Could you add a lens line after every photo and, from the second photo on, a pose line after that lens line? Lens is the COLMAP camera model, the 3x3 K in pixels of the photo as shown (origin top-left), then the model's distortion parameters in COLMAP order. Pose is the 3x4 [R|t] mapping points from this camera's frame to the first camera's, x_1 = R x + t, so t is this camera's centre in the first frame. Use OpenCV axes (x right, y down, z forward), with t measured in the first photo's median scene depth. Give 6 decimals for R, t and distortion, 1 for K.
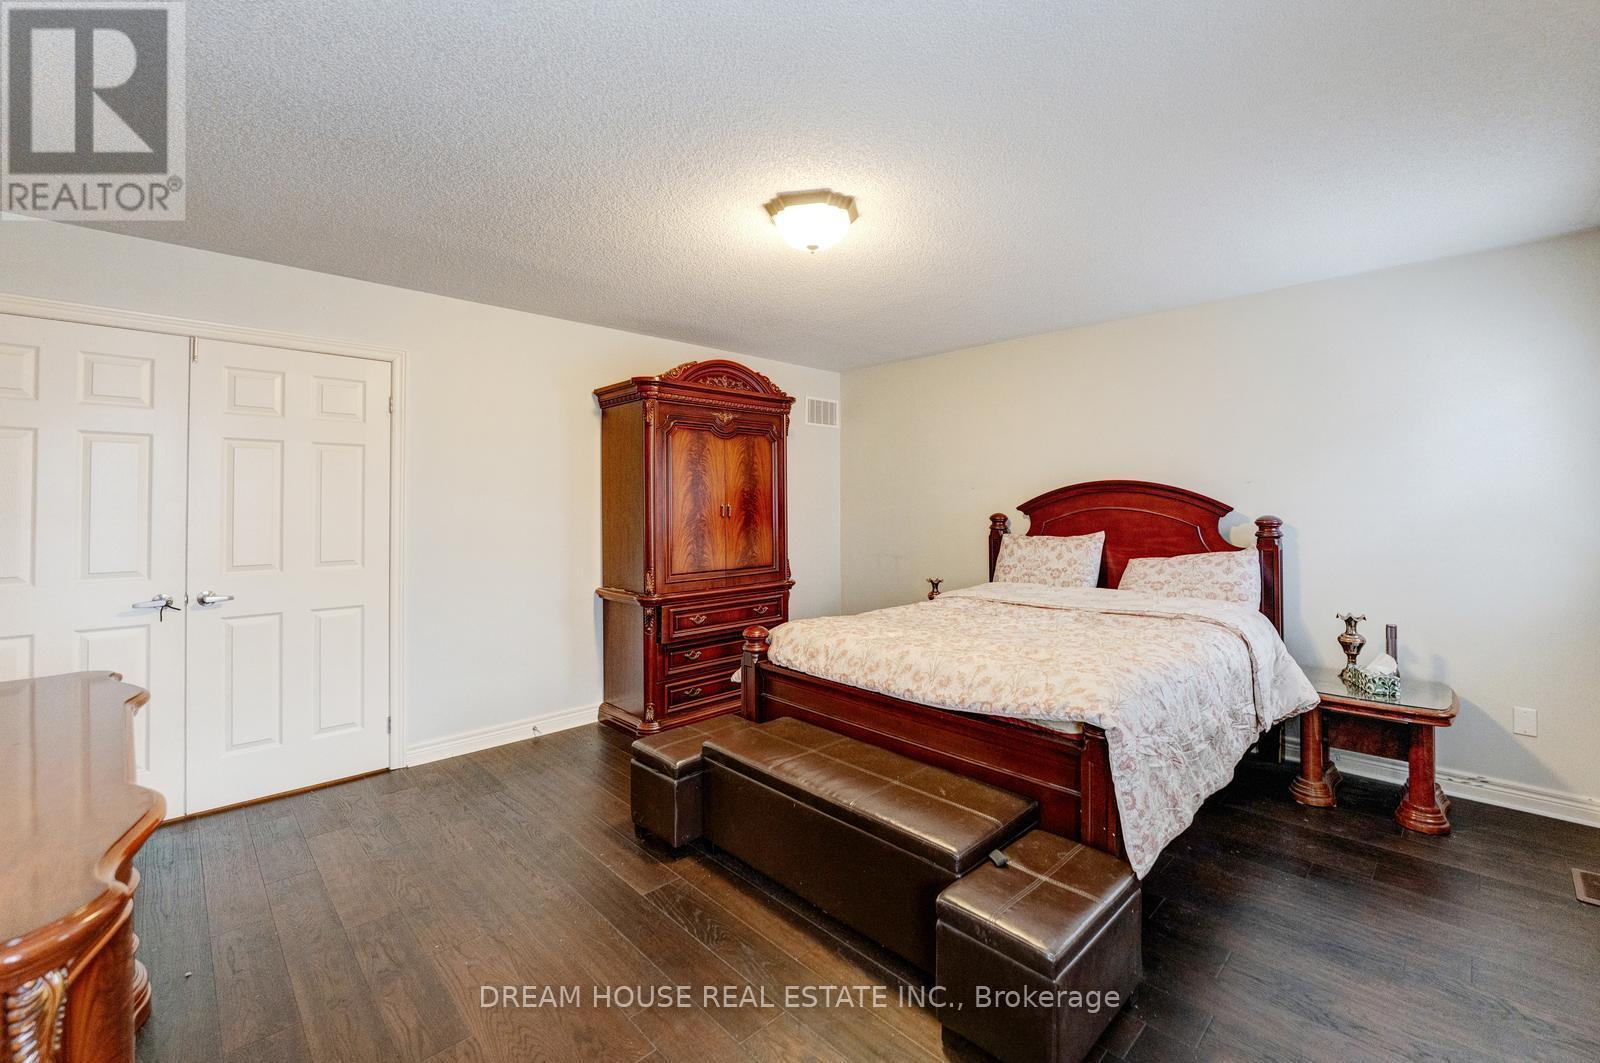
lens RADIAL K [[675.0, 0, 803.9], [0, 675.0, 488.7], [0, 0, 1]] dist [-0.001866, -0.000054]
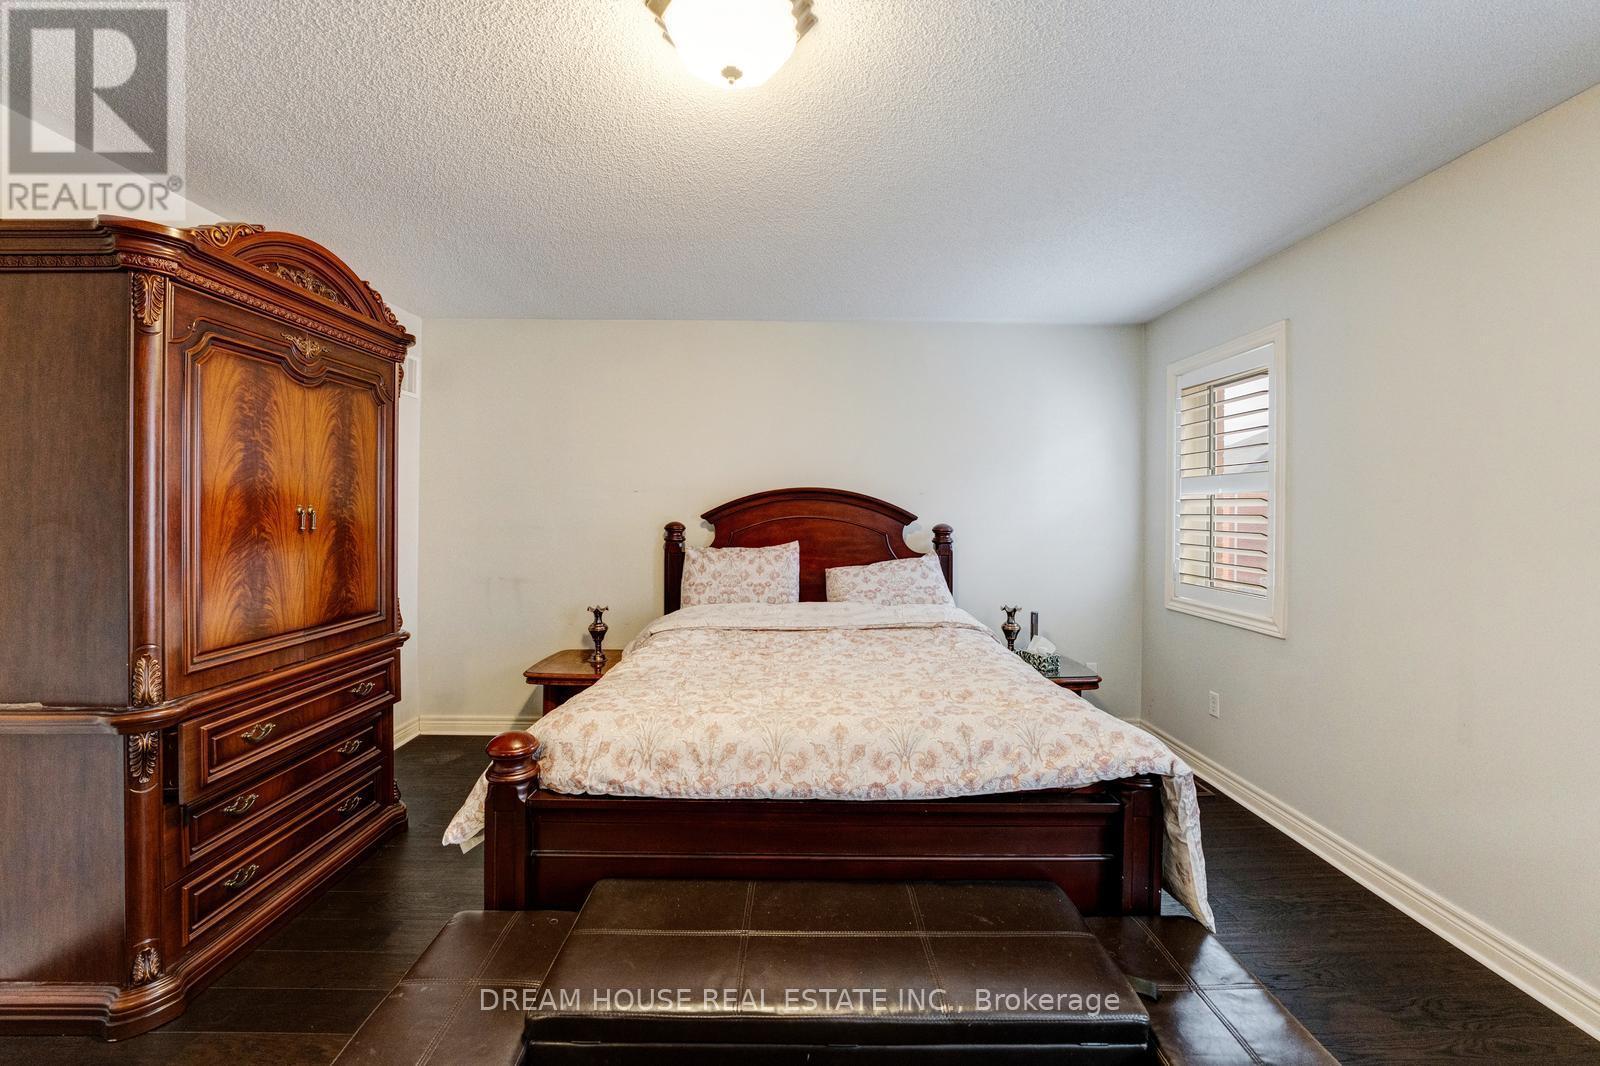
lens RADIAL K [[662.1, 0, 806.0], [0, 662.1, 505.4], [0, 0, 1]] dist [-0.015601, 0.000215]
pose [[0.689125, 0.014254, 0.724502, -0.234964], [-0.025462, 0.999665, 0.004551, 0.008996], [-0.724195, -0.021584, 0.689258, 0.367529]]
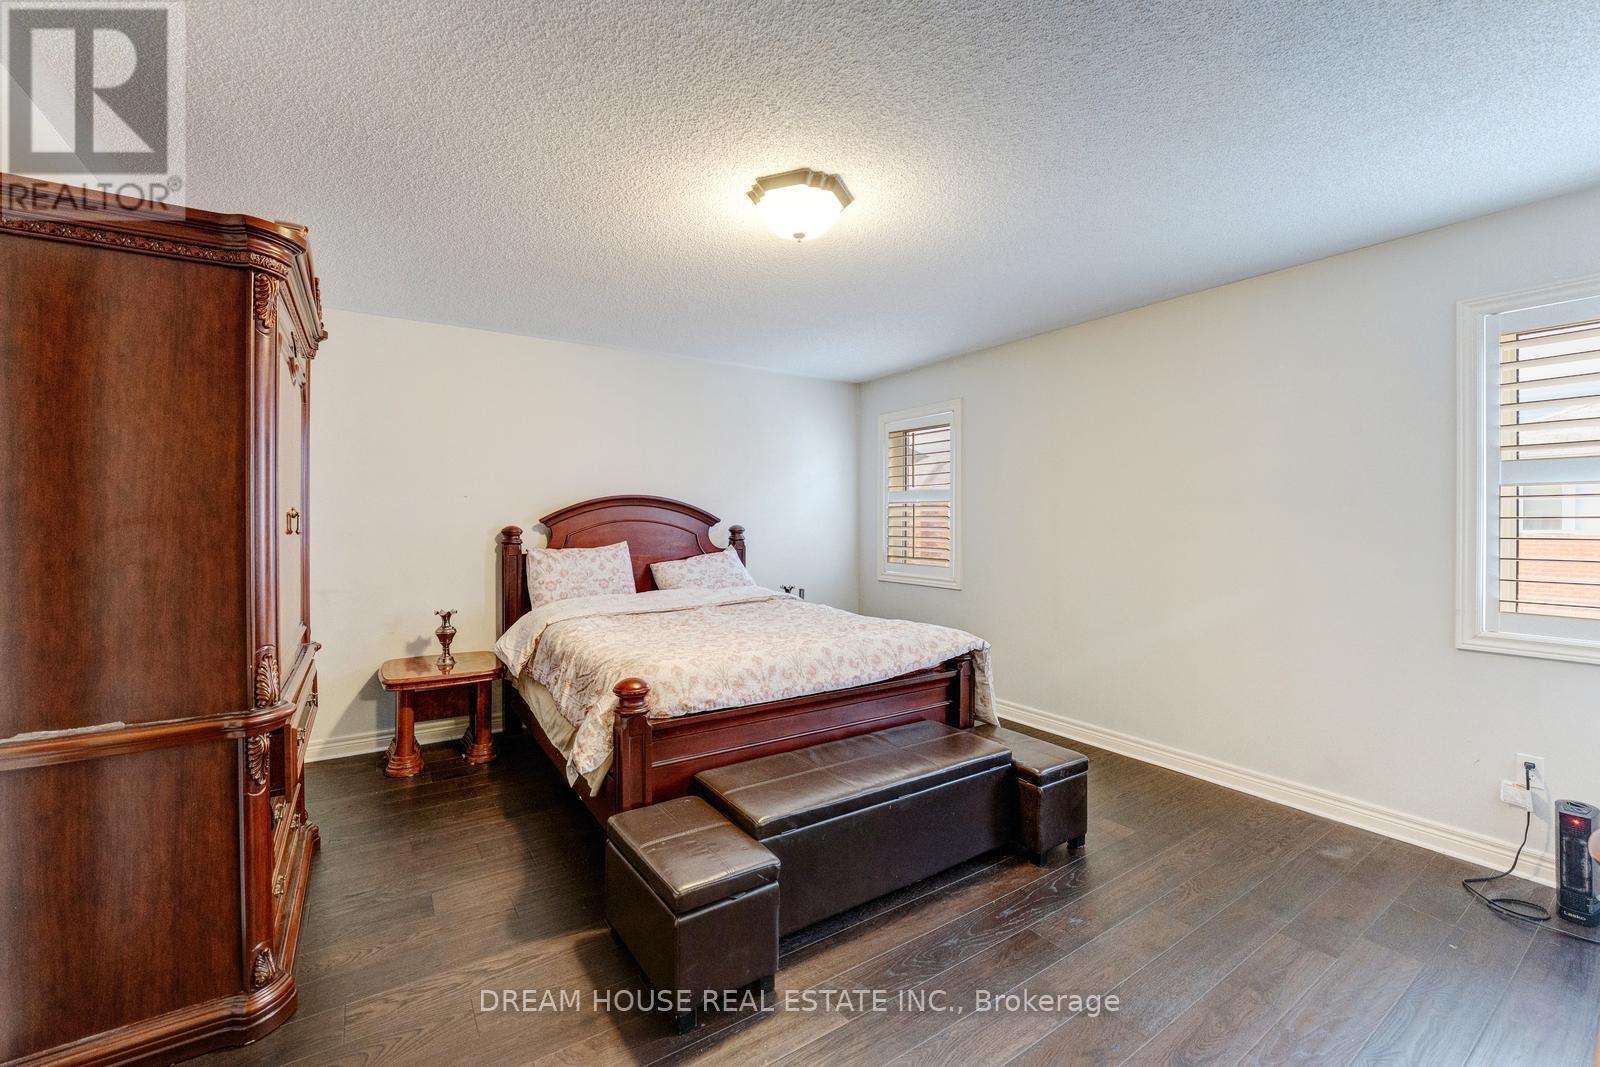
lens RADIAL K [[651.5, 0, 802.9], [0, 651.5, 514.4], [0, 0, 1]] dist [-0.016839, 0.000280]
pose [[0.180961, 0.011733, 0.983420, -0.575504], [-0.021353, 0.999740, -0.007998, 0.023009], [-0.983258, -0.019551, 0.181165, 0.550970]]
